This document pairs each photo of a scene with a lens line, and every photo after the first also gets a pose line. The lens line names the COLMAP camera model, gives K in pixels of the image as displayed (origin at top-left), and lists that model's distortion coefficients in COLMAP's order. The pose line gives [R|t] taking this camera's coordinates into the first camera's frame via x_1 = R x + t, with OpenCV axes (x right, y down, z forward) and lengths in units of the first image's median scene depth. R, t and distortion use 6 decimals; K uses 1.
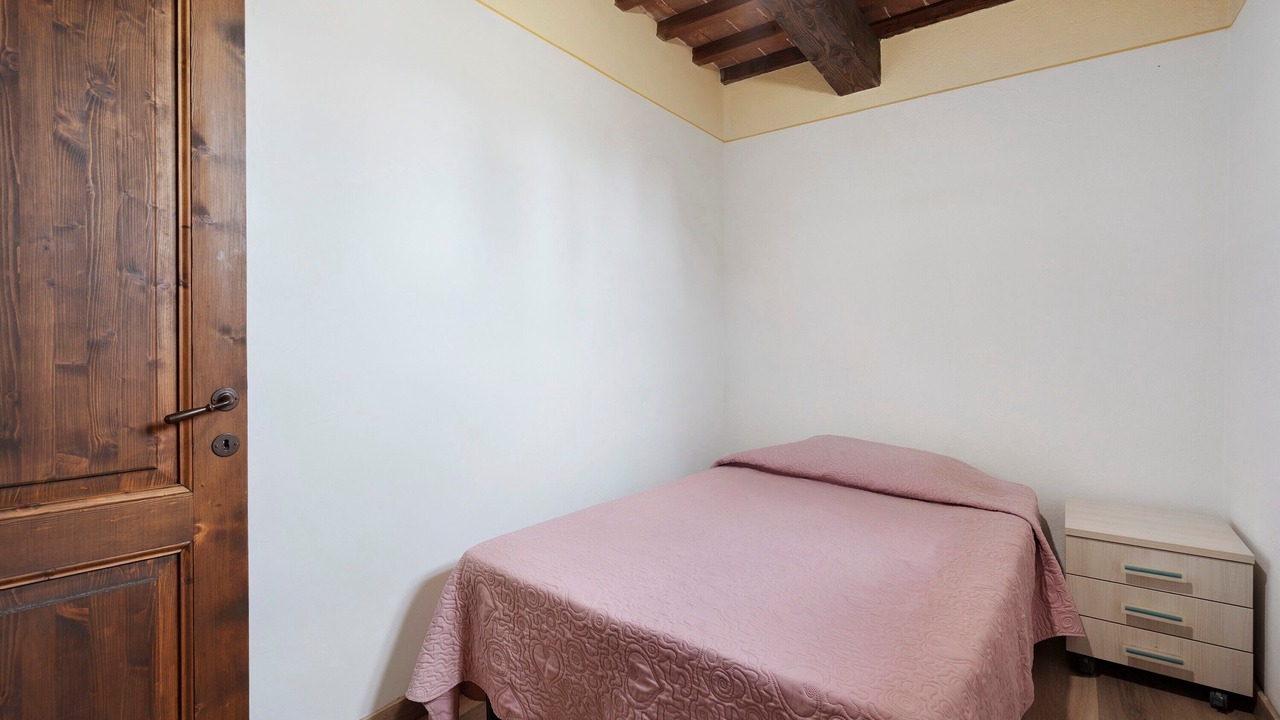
lens RADIAL K [[586.9, 0, 633.4], [0, 586.9, 340.8], [0, 0, 1]] dist [-0.001154, 0.000477]
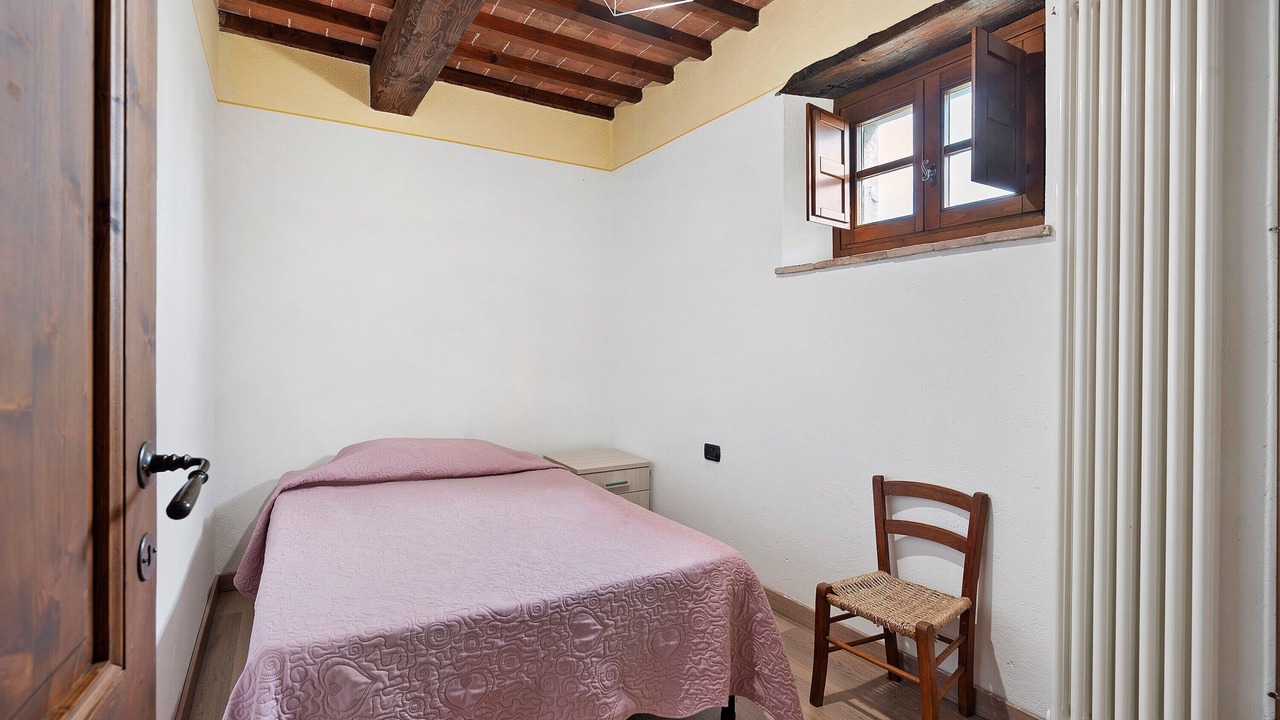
lens RADIAL K [[586.9, 0, 633.4], [0, 586.9, 340.8], [0, 0, 1]] dist [-0.001154, 0.000477]
pose [[0.378295, 0.017307, 0.925523, -0.950626], [-0.008088, 0.999849, -0.015391, 0.000187], [-0.925650, -0.001663, 0.378378, 0.409306]]
